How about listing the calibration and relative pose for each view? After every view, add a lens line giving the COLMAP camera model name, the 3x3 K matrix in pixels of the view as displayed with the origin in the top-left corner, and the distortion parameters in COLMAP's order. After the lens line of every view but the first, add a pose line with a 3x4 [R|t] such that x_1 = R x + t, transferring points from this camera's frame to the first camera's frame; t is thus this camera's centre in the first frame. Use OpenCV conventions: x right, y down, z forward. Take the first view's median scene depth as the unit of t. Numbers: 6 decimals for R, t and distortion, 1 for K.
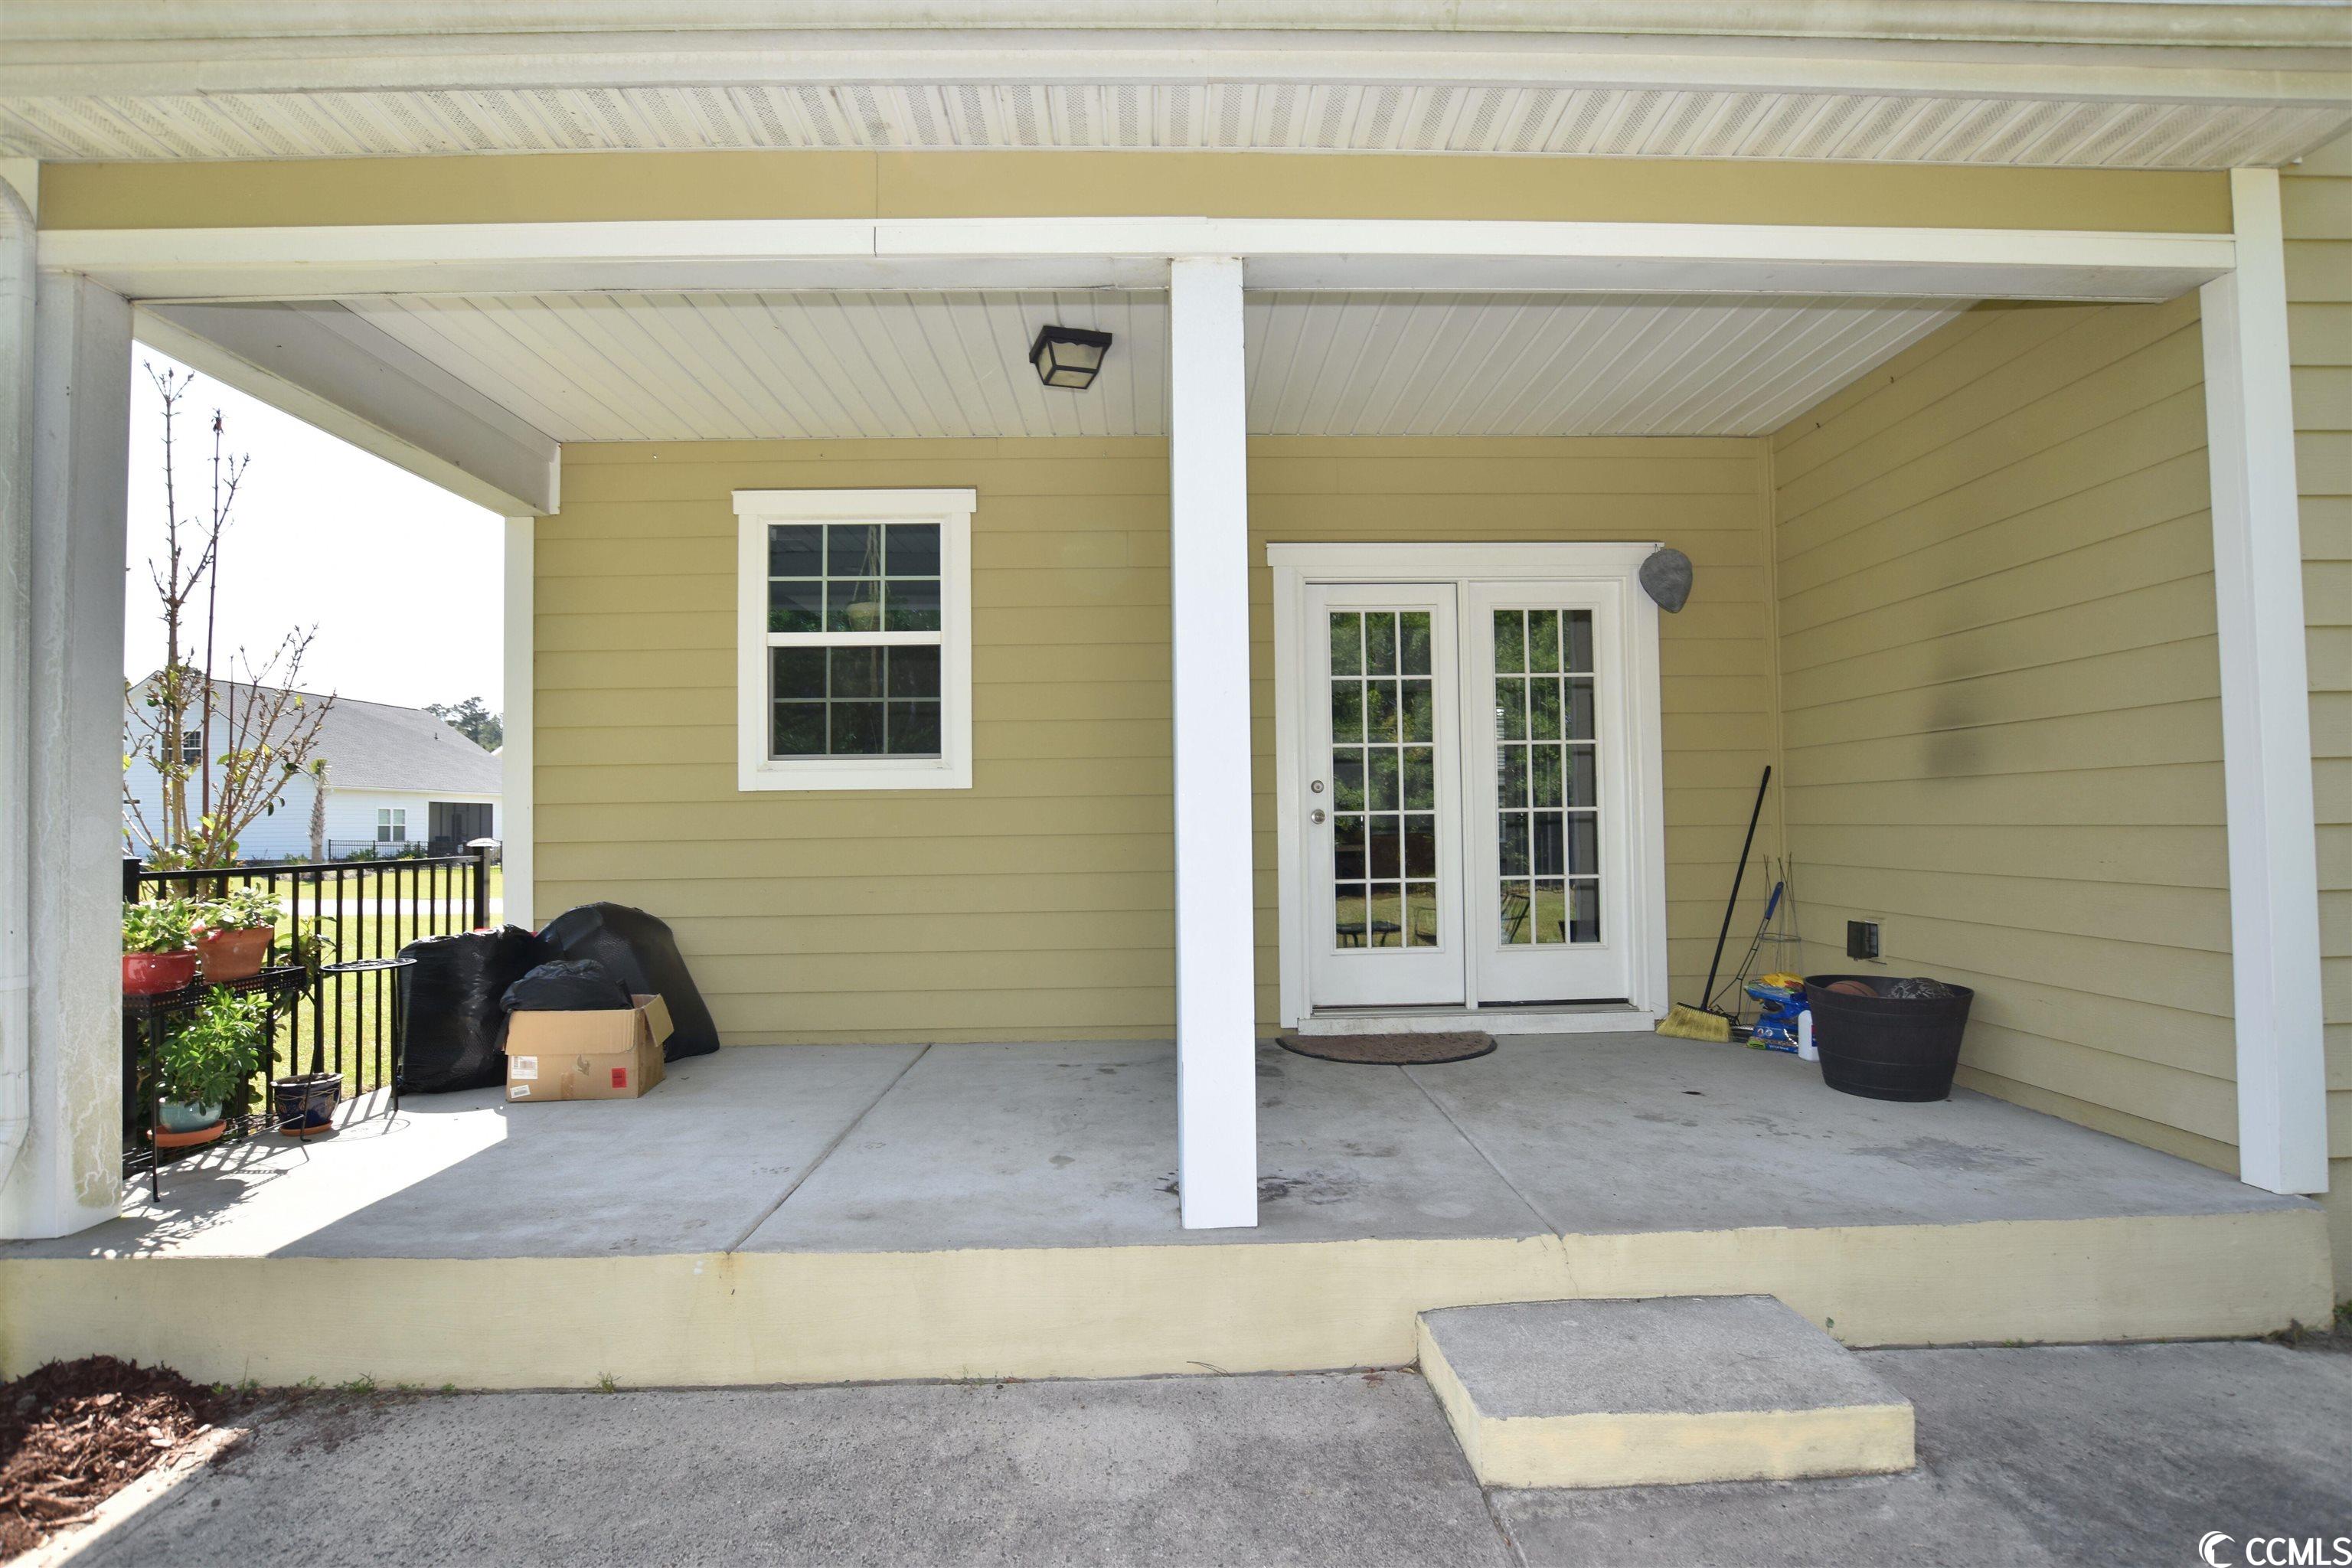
lens RADIAL K [[1166.1, 0, 1173.8], [0, 1166.1, 787.9], [0, 0, 1]] dist [-0.003744, -0.000139]
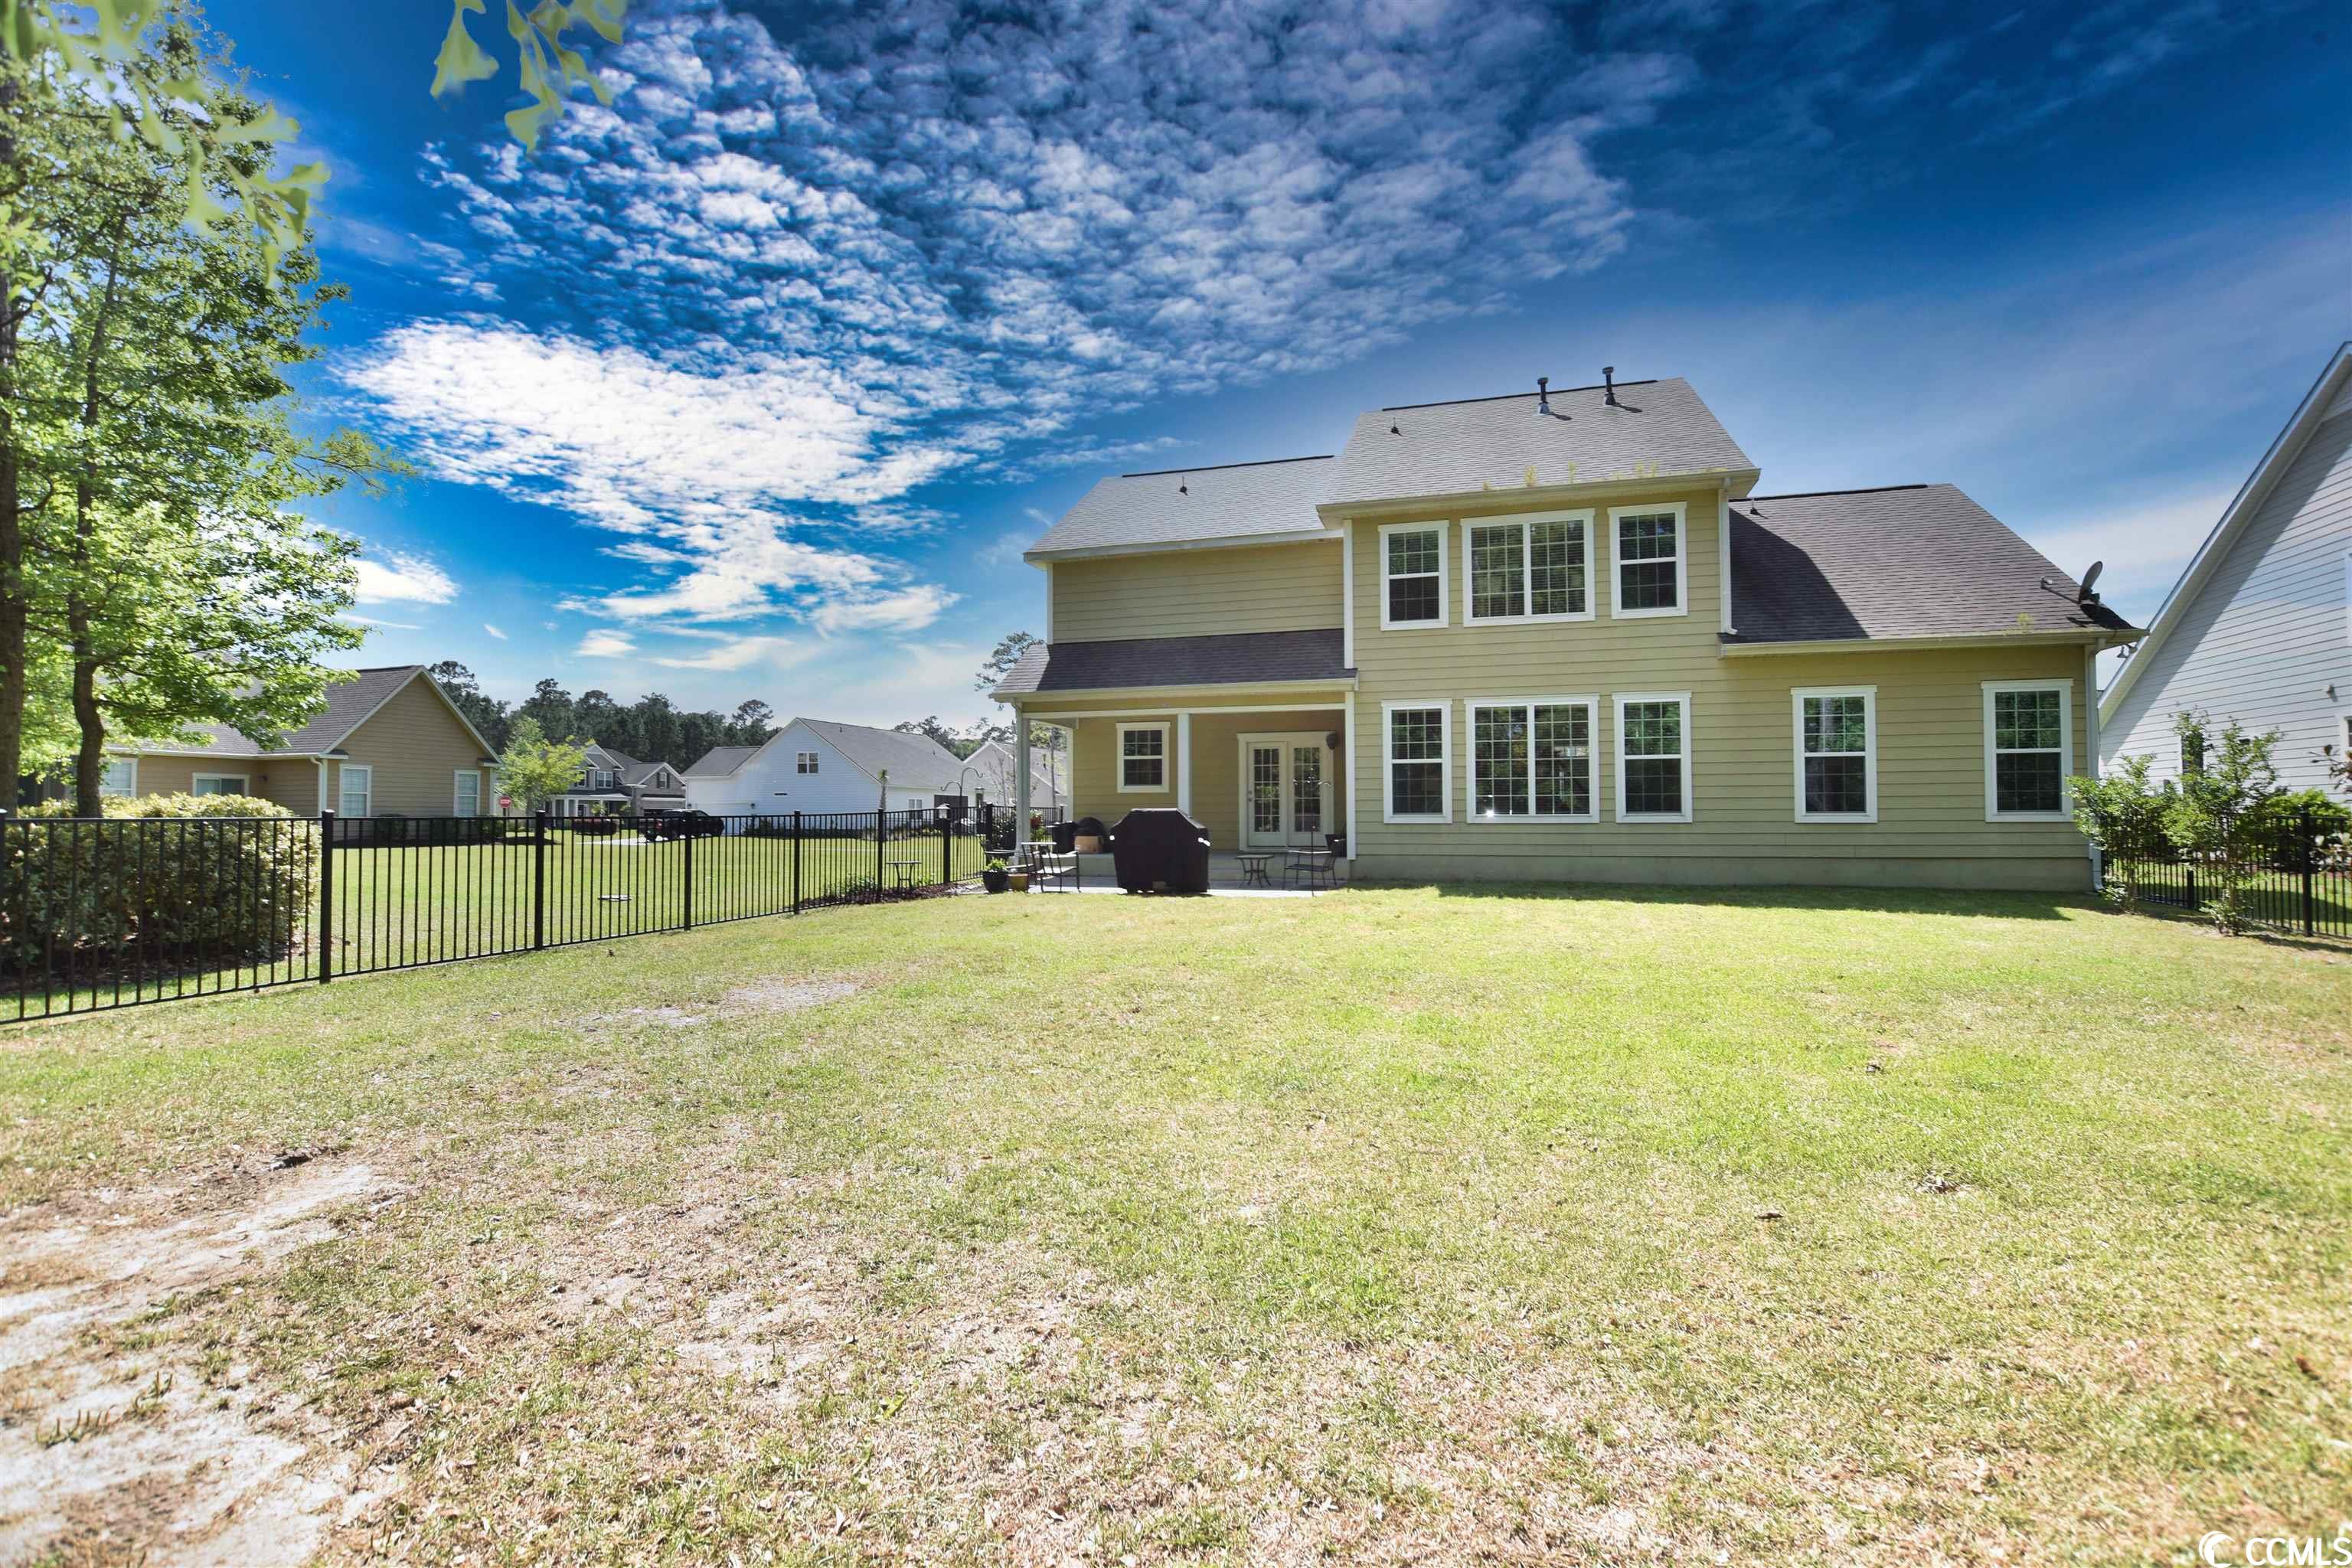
lens RADIAL K [[1051.4, 0, 1176.1], [0, 1051.4, 788.2], [0, 0, 1]] dist [-0.032674, 0.003204]
pose [[0.954013, 0.006898, -0.299685, 0.973904], [-0.006728, 0.999976, 0.001601, -0.020351], [0.299689, 0.000489, 0.954037, -2.577044]]
